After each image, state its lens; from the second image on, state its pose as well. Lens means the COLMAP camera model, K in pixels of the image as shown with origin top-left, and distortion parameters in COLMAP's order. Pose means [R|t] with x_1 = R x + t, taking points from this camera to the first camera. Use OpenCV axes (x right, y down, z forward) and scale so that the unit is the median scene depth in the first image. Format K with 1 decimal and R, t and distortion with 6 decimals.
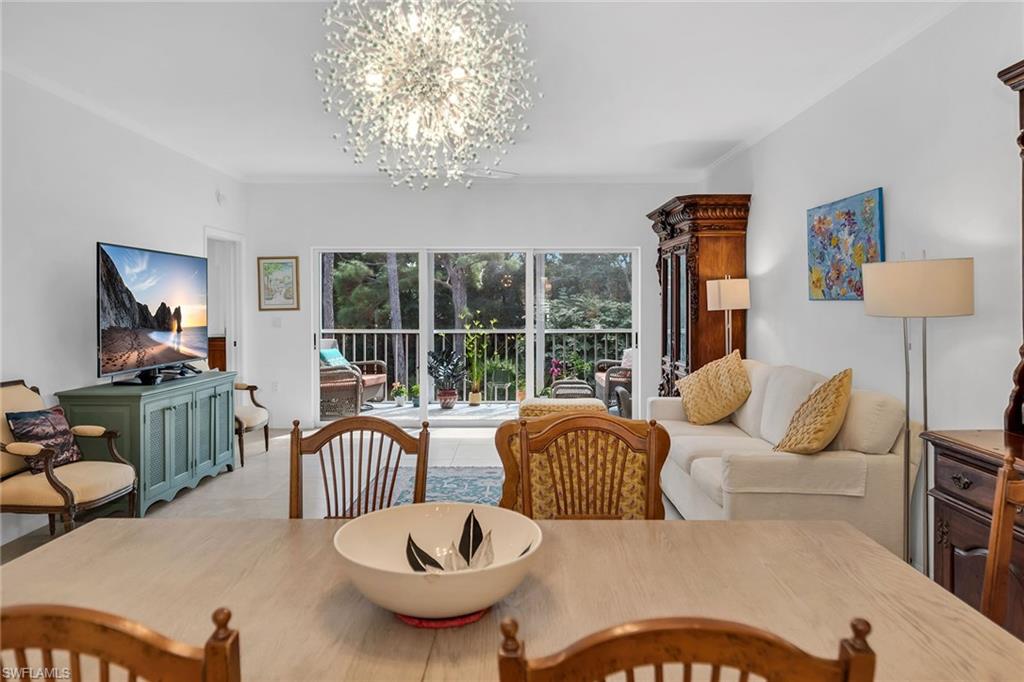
lens RADIAL K [[676.4, 0, 509.6], [0, 676.4, 315.1], [0, 0, 1]] dist [0.011838, -0.000879]
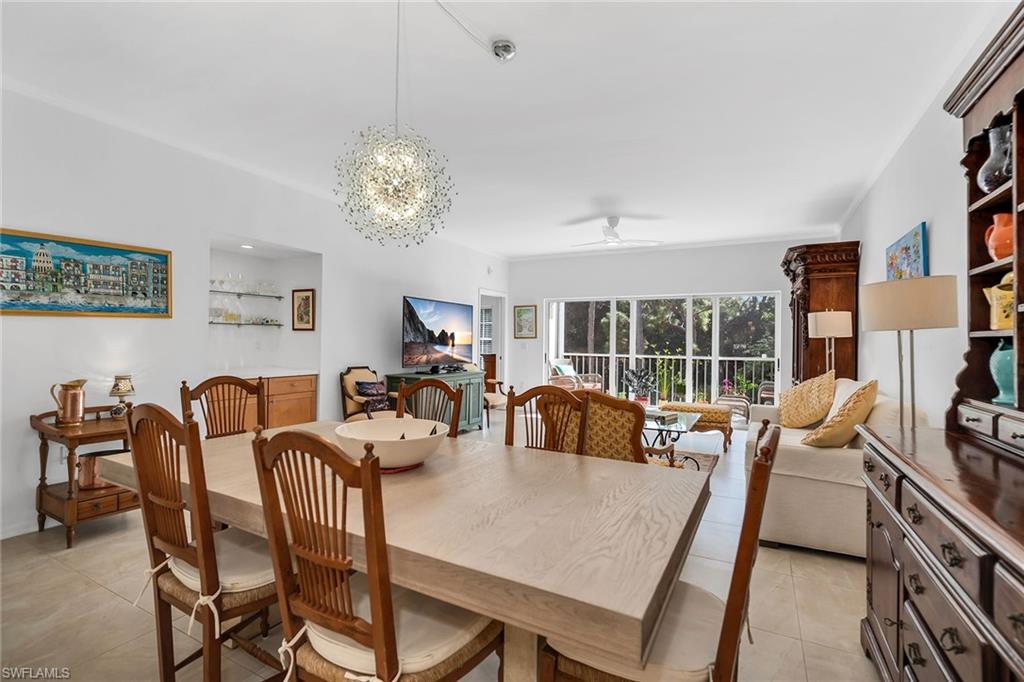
lens RADIAL K [[460.5, 0, 513.1], [0, 460.5, 341.2], [0, 0, 1]] dist [0.006139, -0.001471]
pose [[0.885733, 0.013283, -0.464005, 0.207101], [-0.023234, 0.999606, -0.015735, 0.025634], [0.463614, 0.024718, 0.885693, 0.008450]]
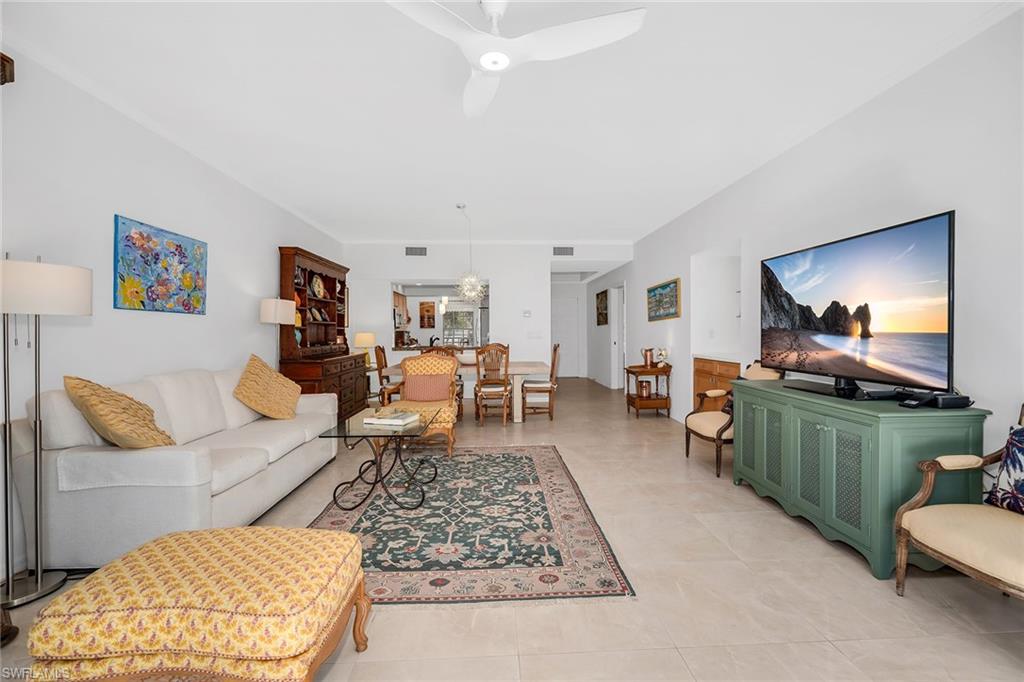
lens RADIAL K [[460.5, 0, 513.4], [0, 460.5, 332.6], [0, 0, 1]] dist [0.006139, -0.001471]
pose [[-0.997803, 0.011148, -0.065308, -0.072129], [0.009797, 0.999732, 0.020982, 0.004386], [0.065525, 0.020296, -0.997645, 1.472128]]
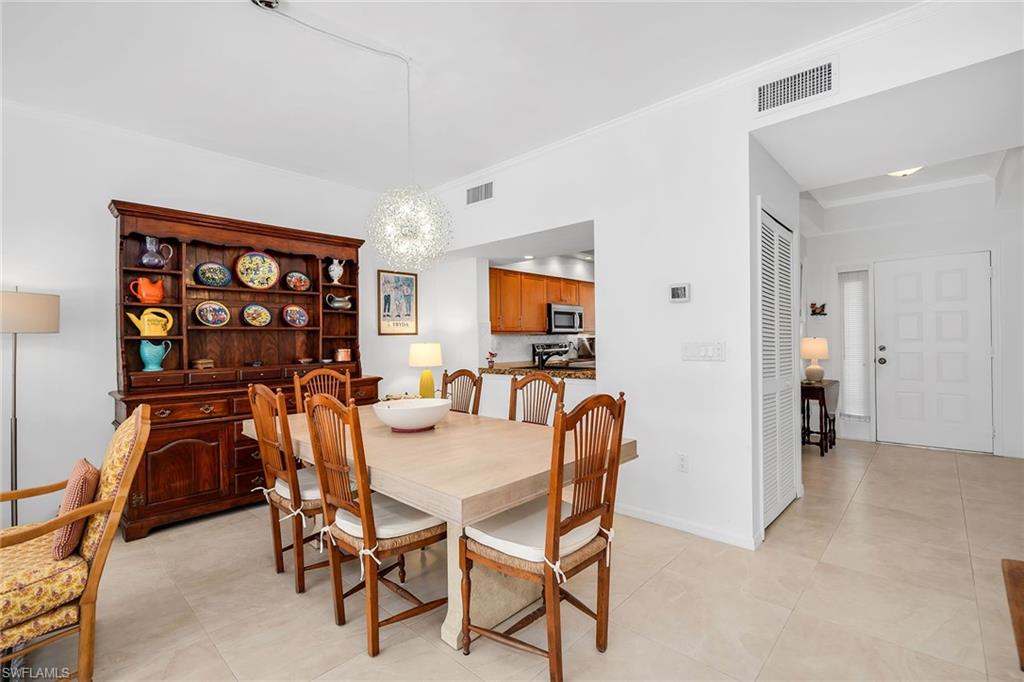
lens RADIAL K [[460.5, 0, 508.5], [0, 460.5, 341.7], [0, 0, 1]] dist [0.006139, -0.001471]
pose [[-0.745274, 0.008164, 0.666708, -0.439219], [0.026897, 0.999479, 0.017828, 0.018226], [-0.666215, 0.031219, -0.745106, 0.514133]]
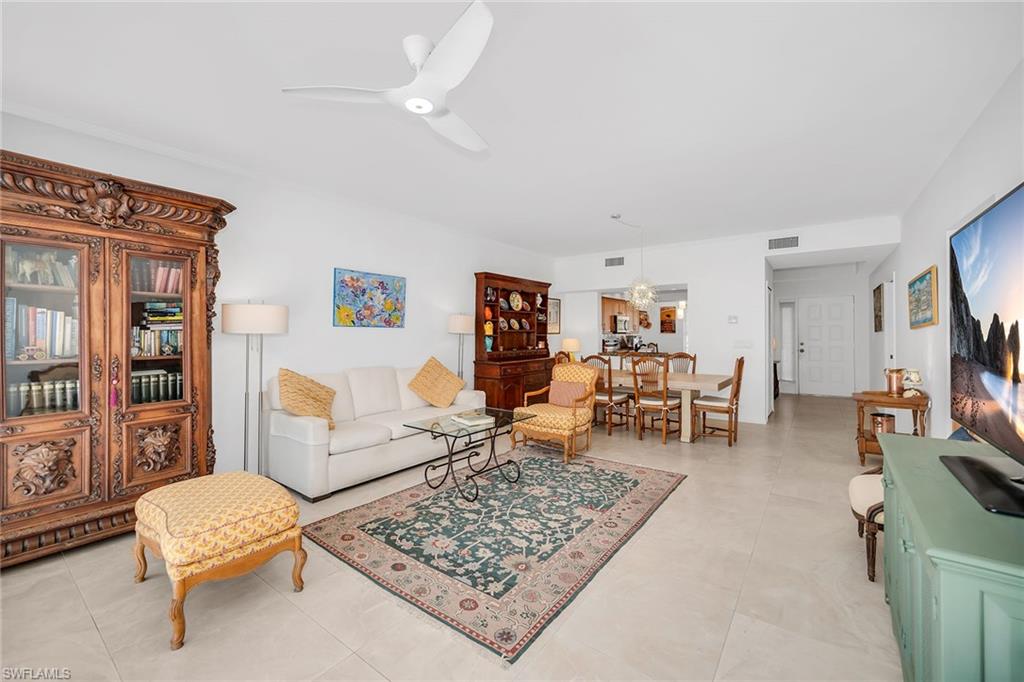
lens RADIAL K [[417.7, 0, 497.8], [0, 417.7, 332.2], [0, 0, 1]] dist [-0.008235, -0.000392]
pose [[-0.802908, 0.003949, 0.596090, -0.390364], [0.013581, 0.999840, 0.011669, -0.012701], [-0.595948, 0.017465, -0.802833, 1.334144]]
